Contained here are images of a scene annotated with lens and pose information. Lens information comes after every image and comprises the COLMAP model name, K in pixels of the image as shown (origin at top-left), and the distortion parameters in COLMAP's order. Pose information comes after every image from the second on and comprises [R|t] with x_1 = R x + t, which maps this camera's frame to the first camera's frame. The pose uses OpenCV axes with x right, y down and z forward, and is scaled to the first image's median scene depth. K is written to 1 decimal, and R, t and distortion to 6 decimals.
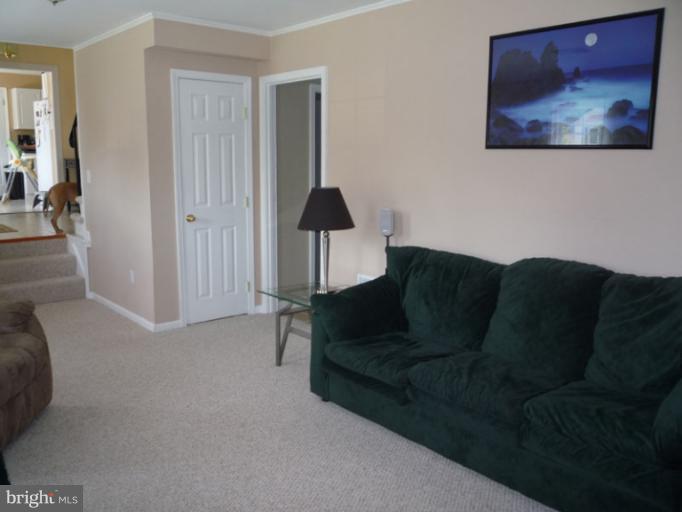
lens RADIAL K [[589.9, 0, 330.4], [0, 589.9, 259.7], [0, 0, 1]] dist [-0.051072, -0.003311]
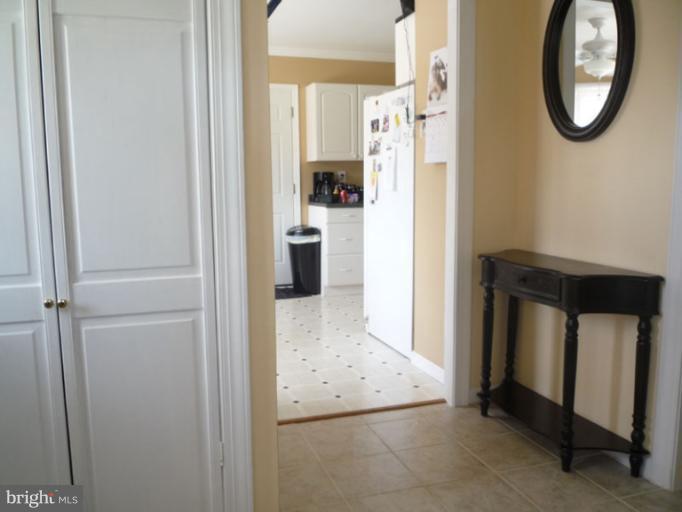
lens RADIAL K [[589.9, 0, 330.4], [0, 589.9, 259.7], [0, 0, 1]] dist [-0.051072, -0.003311]
pose [[0.917792, 0.035498, -0.395473, -0.357051], [-0.051071, 0.998276, -0.028916, -0.138892], [0.393765, 0.046736, 0.918022, 0.593490]]
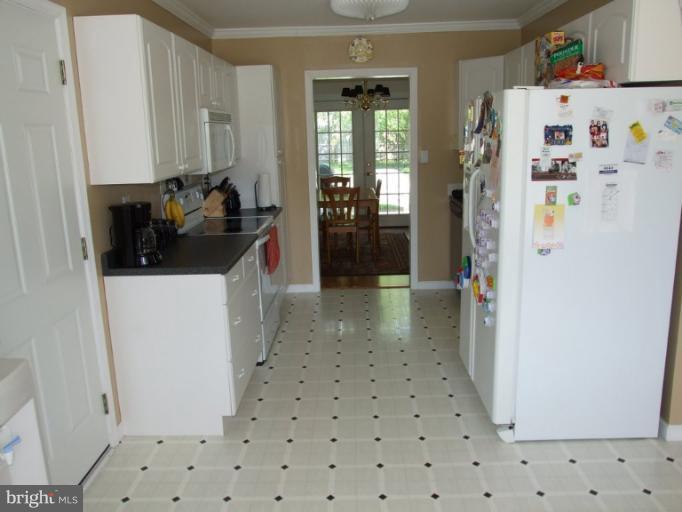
lens RADIAL K [[589.9, 0, 330.4], [0, 589.9, 259.7], [0, 0, 1]] dist [-0.051072, -0.003311]
pose [[0.682153, -0.186070, 0.707139, -0.768005], [0.161642, 0.981529, 0.102339, -0.236108], [-0.713119, 0.044493, 0.699630, 0.876707]]
